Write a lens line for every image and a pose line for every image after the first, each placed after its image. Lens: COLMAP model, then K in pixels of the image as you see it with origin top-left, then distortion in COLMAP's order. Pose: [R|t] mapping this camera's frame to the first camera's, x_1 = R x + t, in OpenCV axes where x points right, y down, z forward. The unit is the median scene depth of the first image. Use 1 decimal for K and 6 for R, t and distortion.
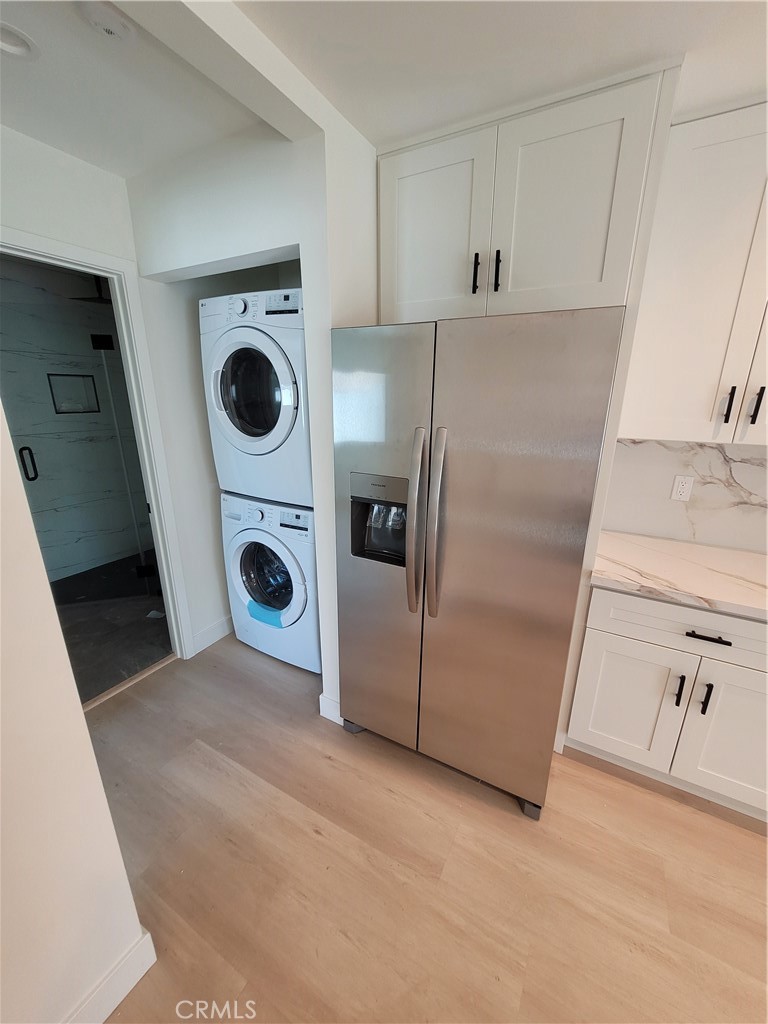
lens RADIAL K [[399.3, 0, 384.0], [0, 399.3, 512.0], [0, 0, 1]] dist [-0.001216, -0.000135]
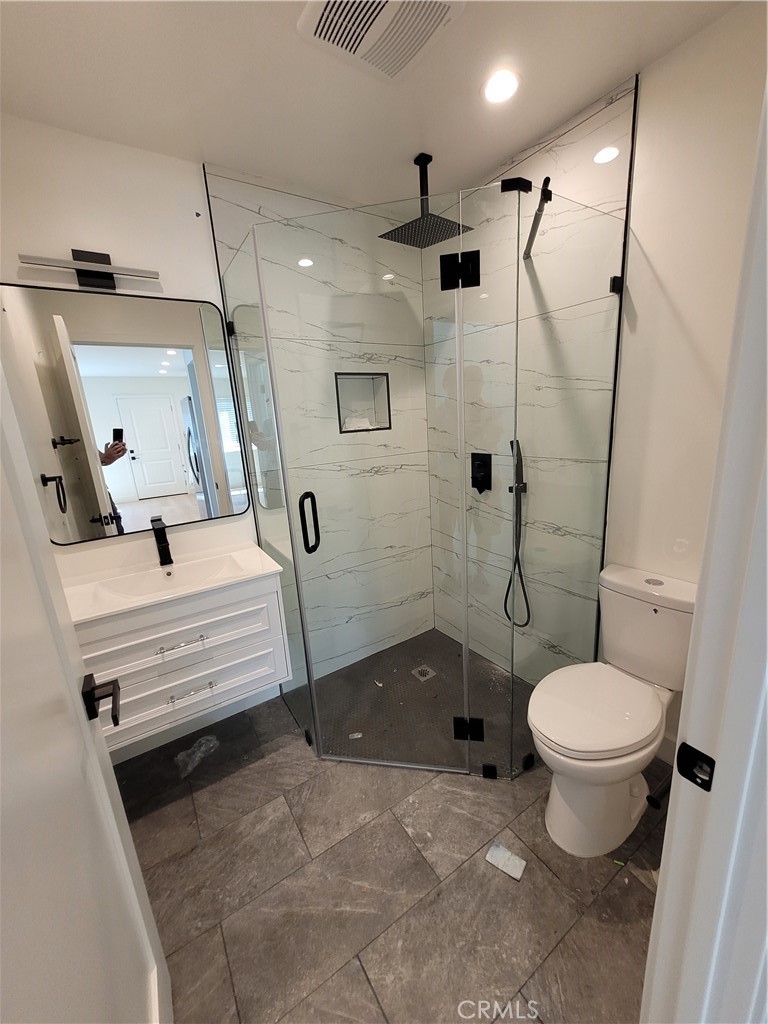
lens RADIAL K [[399.3, 0, 384.0], [0, 399.3, 512.0], [0, 0, 1]] dist [-0.001216, -0.000135]
pose [[0.879968, 0.037994, -0.473511, -0.454281], [-0.064013, 0.997189, -0.038947, -0.098663], [0.470700, 0.064583, 0.879926, 0.476356]]
